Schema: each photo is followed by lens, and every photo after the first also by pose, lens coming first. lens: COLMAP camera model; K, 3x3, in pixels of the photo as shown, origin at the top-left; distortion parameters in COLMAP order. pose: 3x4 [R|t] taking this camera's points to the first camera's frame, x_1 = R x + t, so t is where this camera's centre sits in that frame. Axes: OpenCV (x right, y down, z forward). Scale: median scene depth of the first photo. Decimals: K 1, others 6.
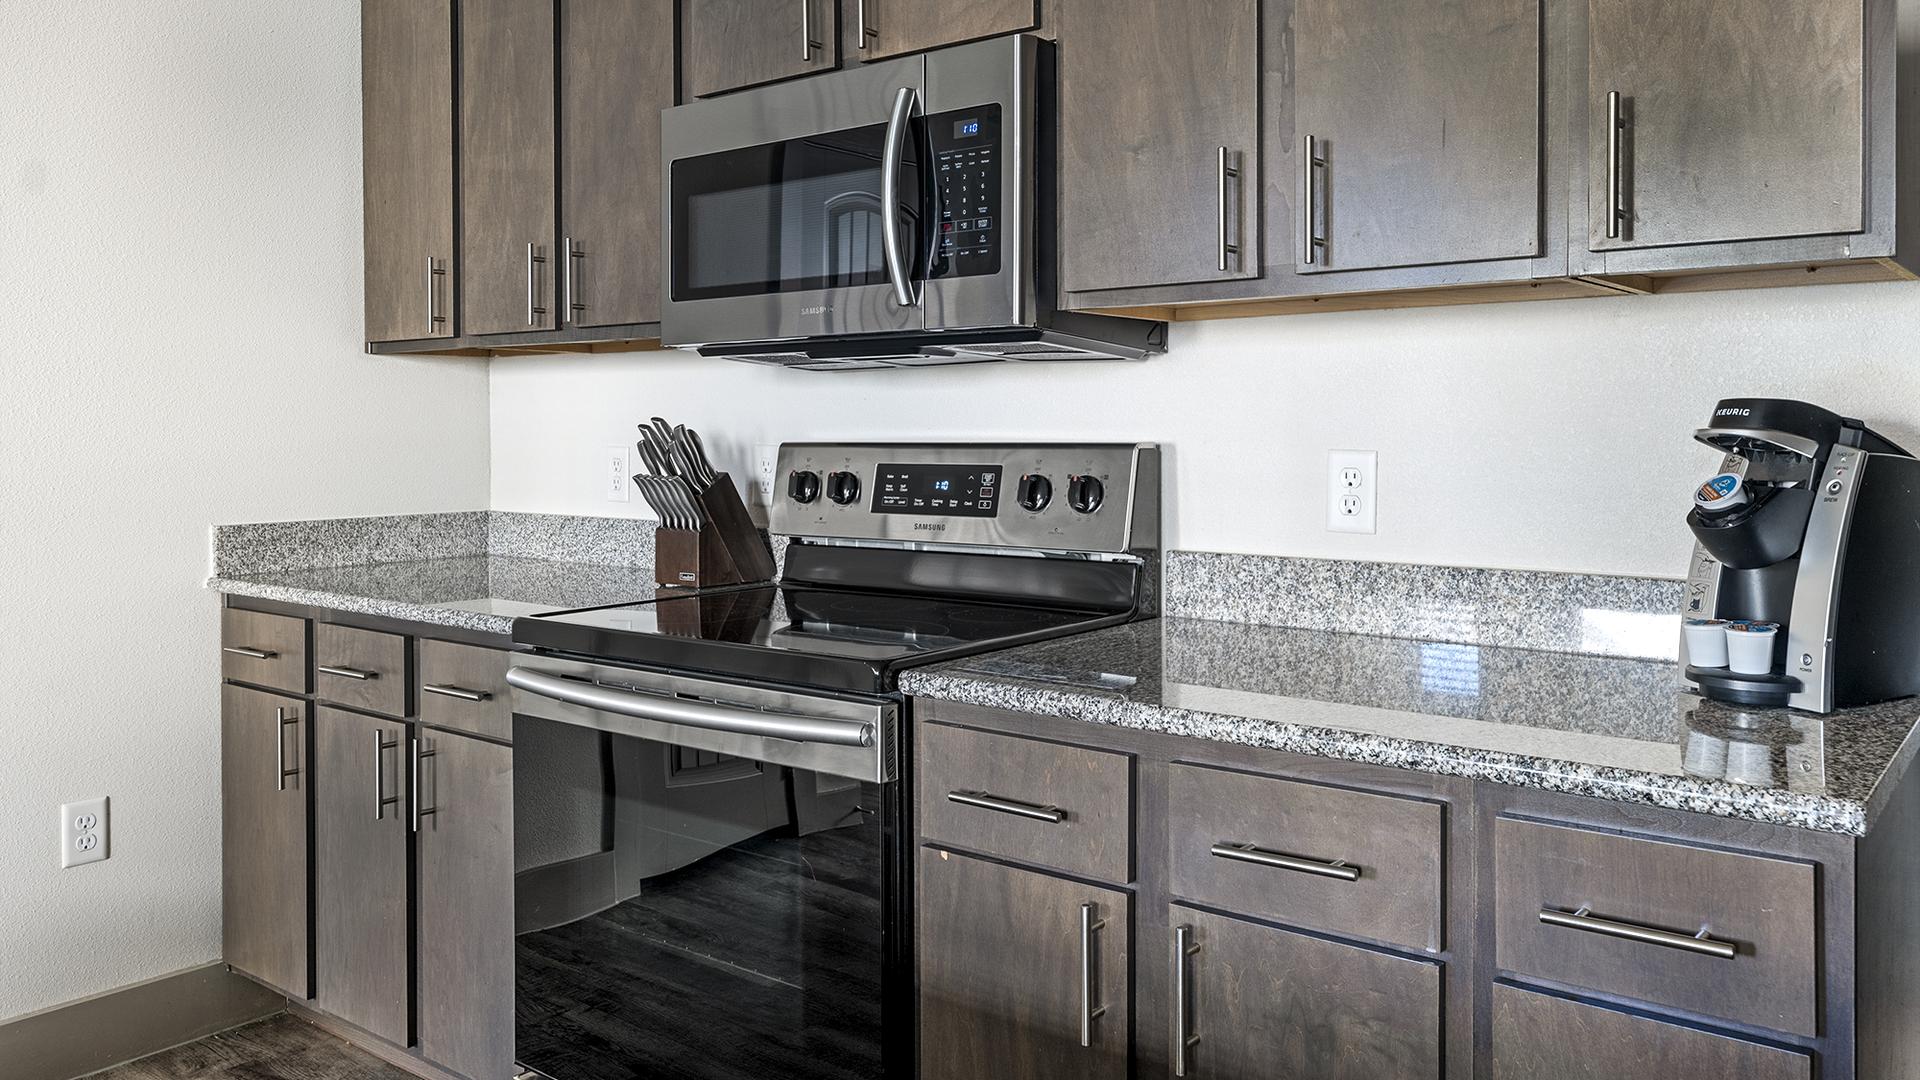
lens RADIAL K [[1403.2, 0, 1015.4], [0, 1403.2, 445.5], [0, 0, 1]] dist [-0.022560, 0.024555]
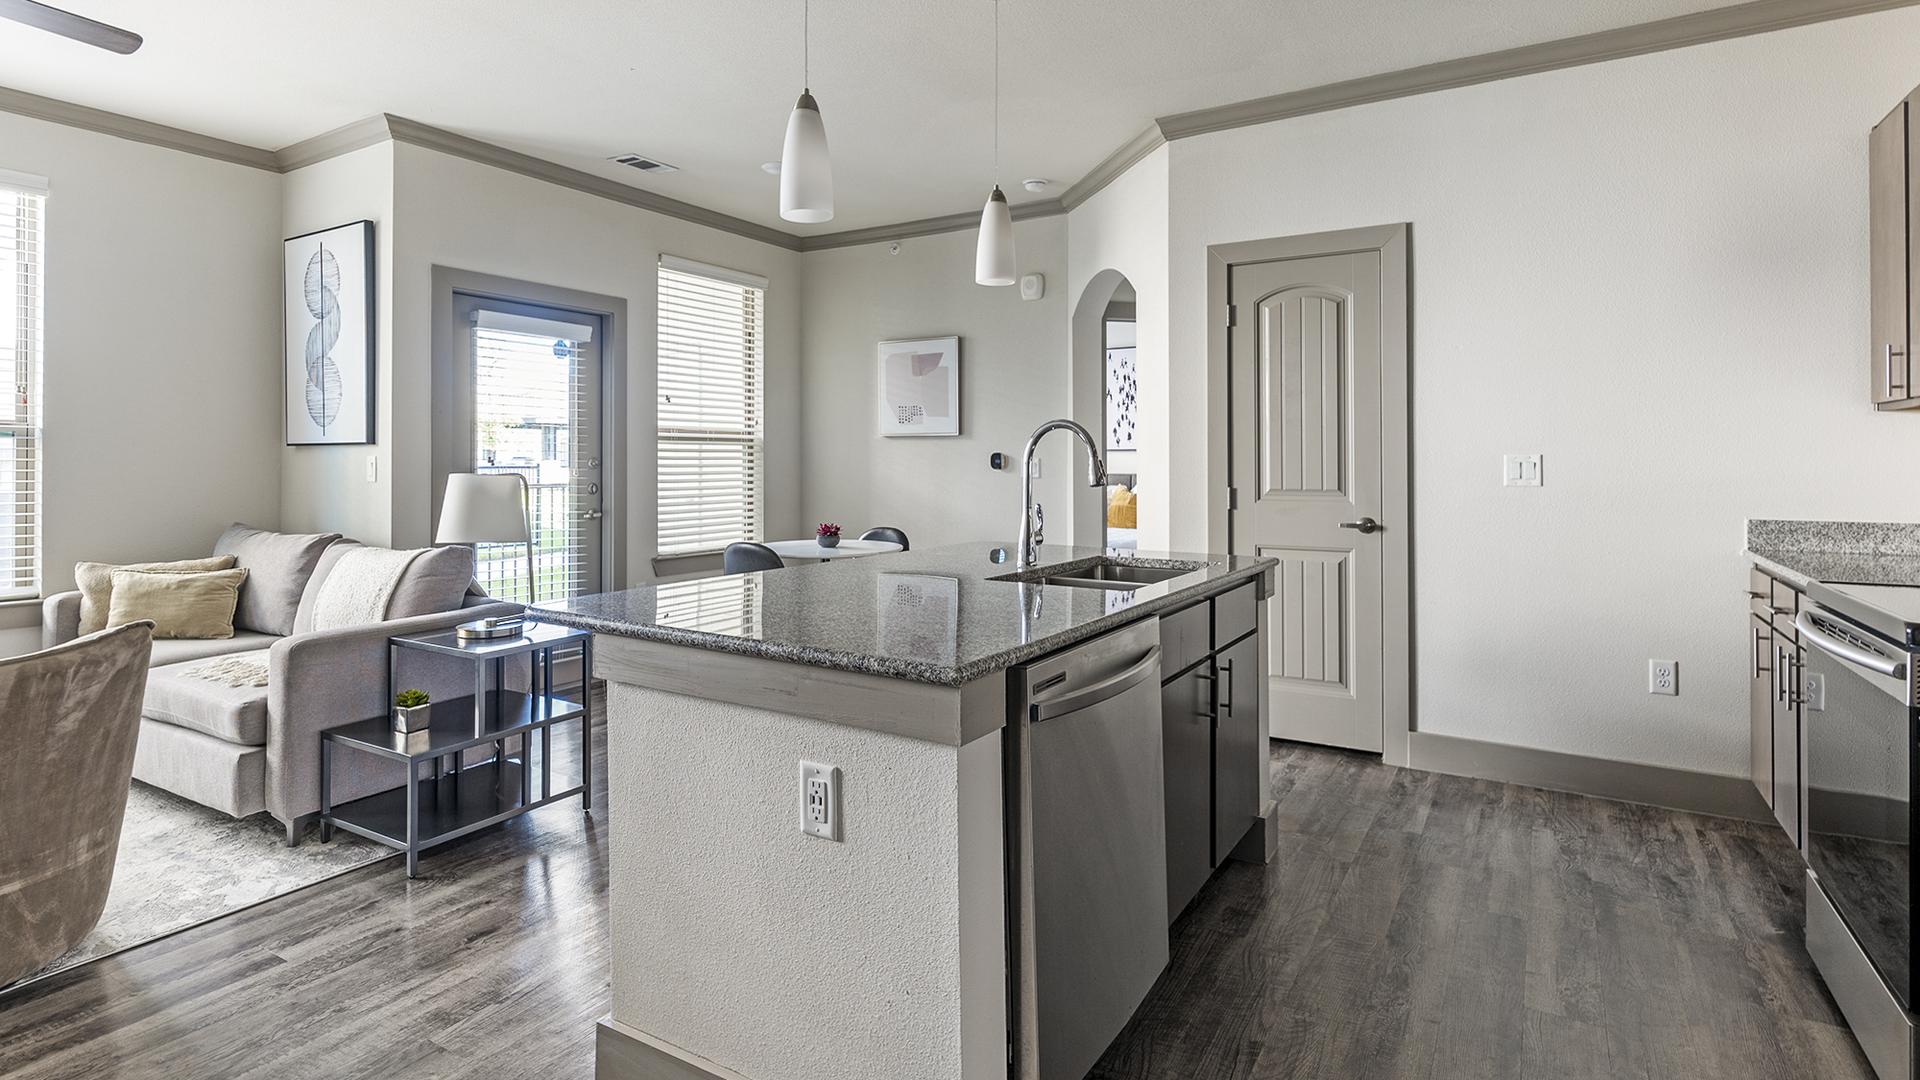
lens RADIAL K [[933.3, 0, 961.3], [0, 933.3, 453.7], [0, 0, 1]] dist [0.010261, -0.001643]
pose [[0.100833, -0.001980, -0.994901, 0.555424], [-0.012104, 0.999922, -0.003216, -0.007775], [0.994830, 0.012367, 0.100801, -0.073831]]
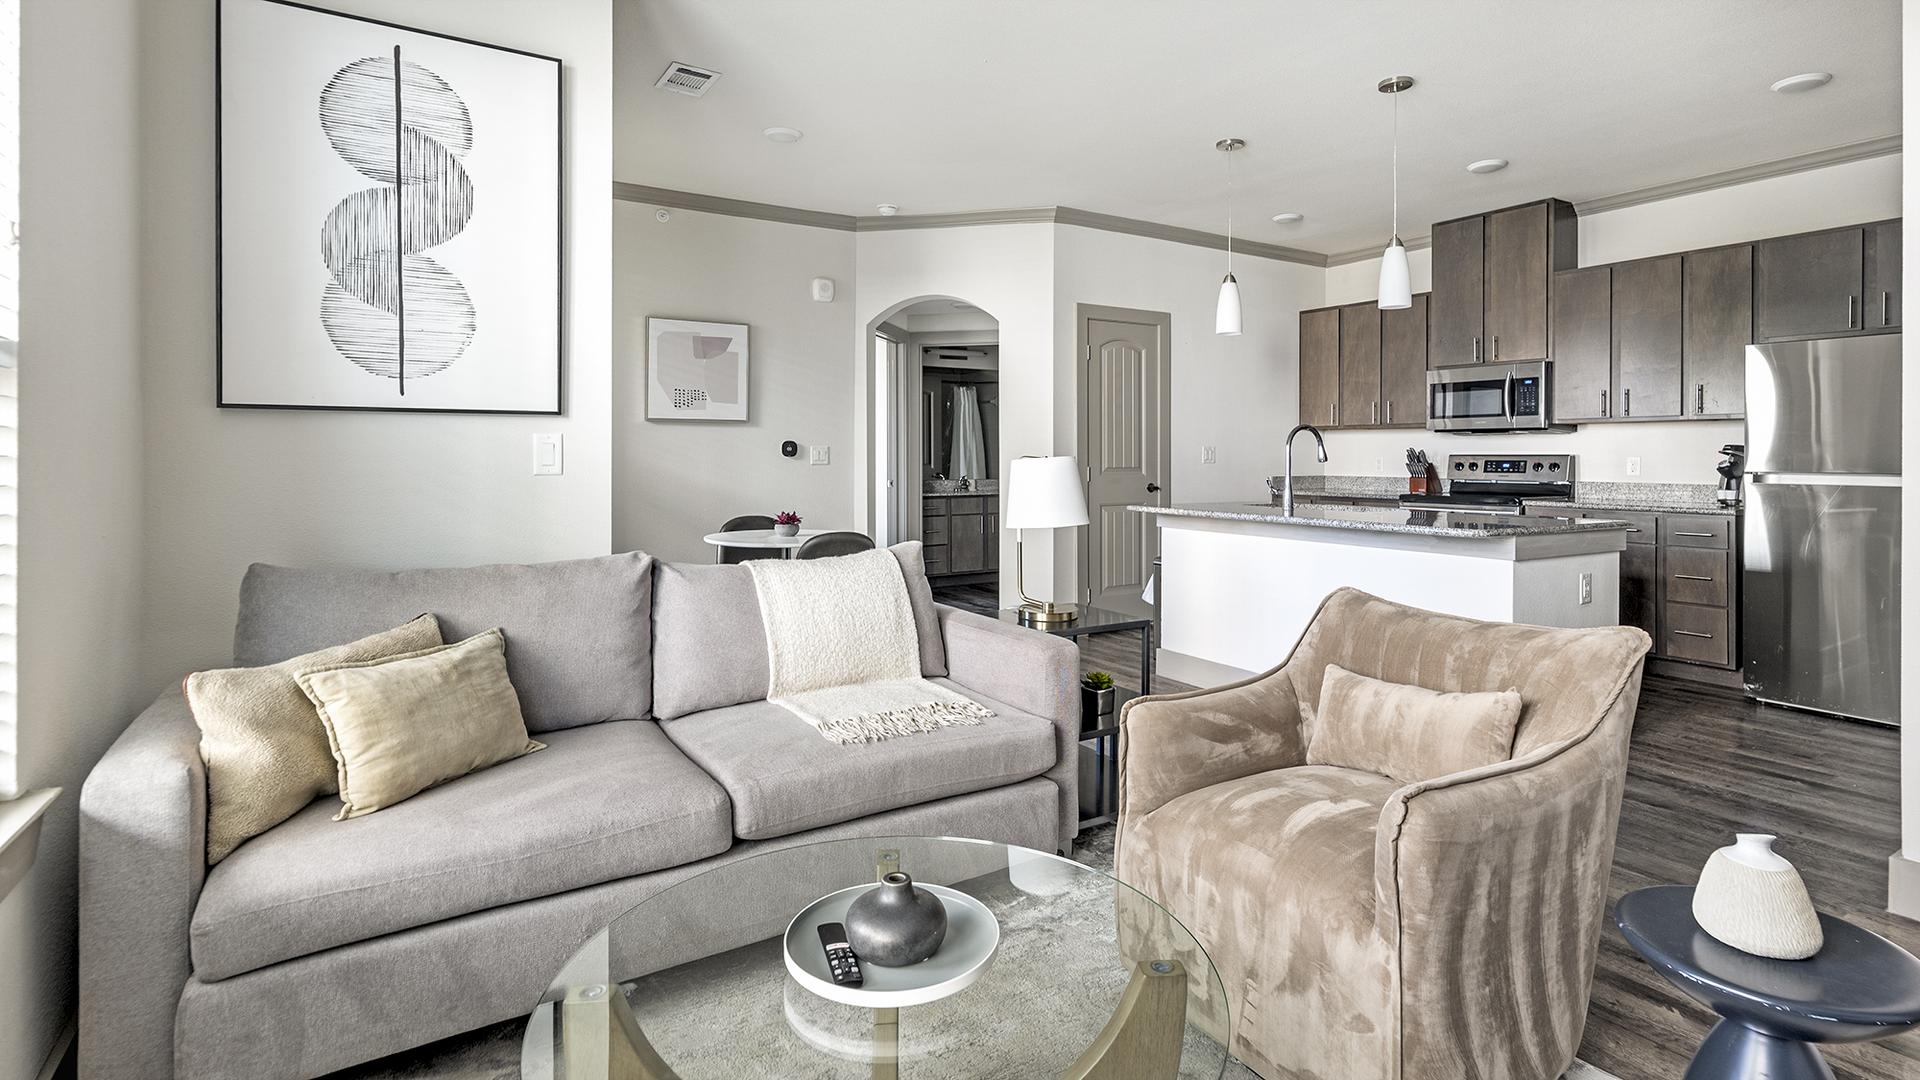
lens RADIAL K [[933.3, 0, 959.9], [0, 933.3, 456.0], [0, 0, 1]] dist [0.010261, -0.001643]
pose [[0.932196, 0.005964, -0.361906, -0.532781], [-0.009669, 0.999918, -0.008427, 0.039512], [0.361826, 0.011355, 0.932177, -2.001836]]
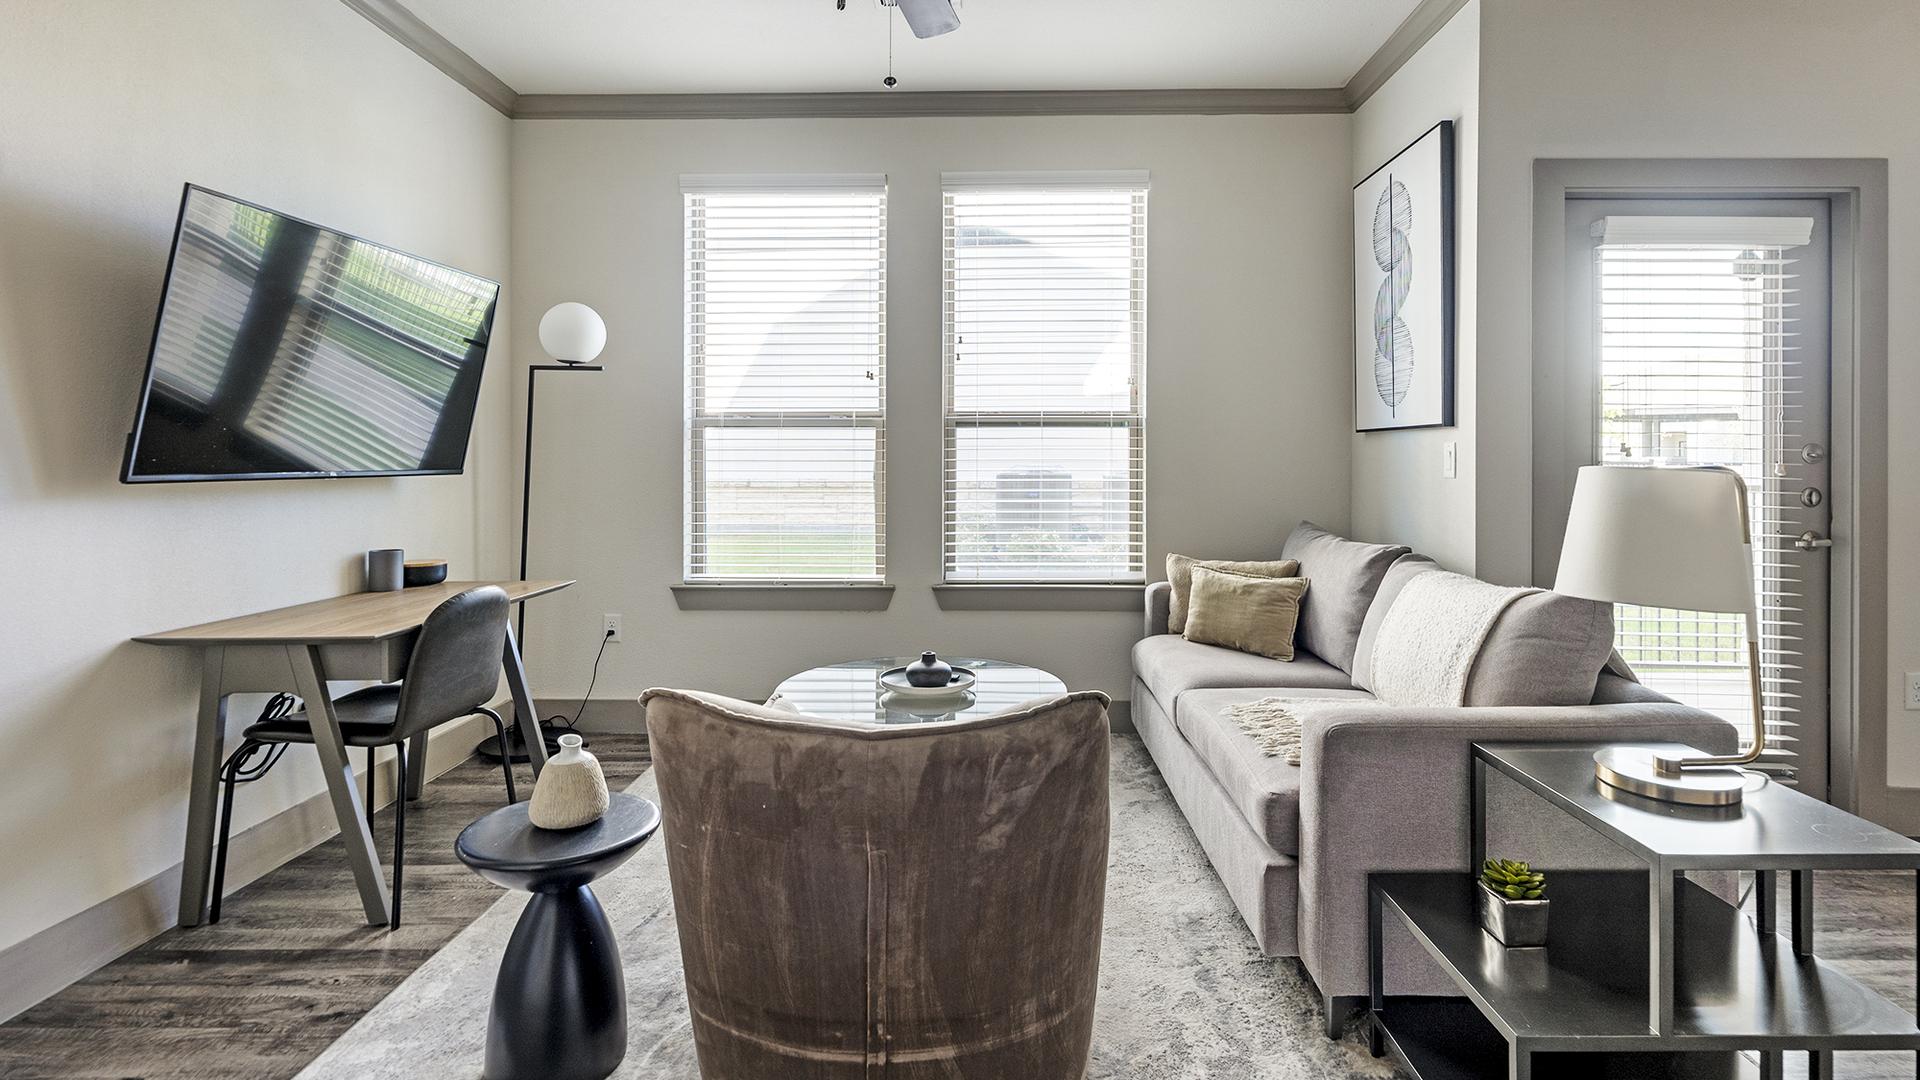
lens RADIAL K [[933.3, 0, 975.8], [0, 933.3, 448.3], [0, 0, 1]] dist [0.010261, -0.001643]
pose [[-0.807745, -0.002069, -0.589529, -0.066714], [-0.006242, 0.999968, 0.005043, 0.011682], [0.589500, 0.007754, -0.807731, -0.364550]]
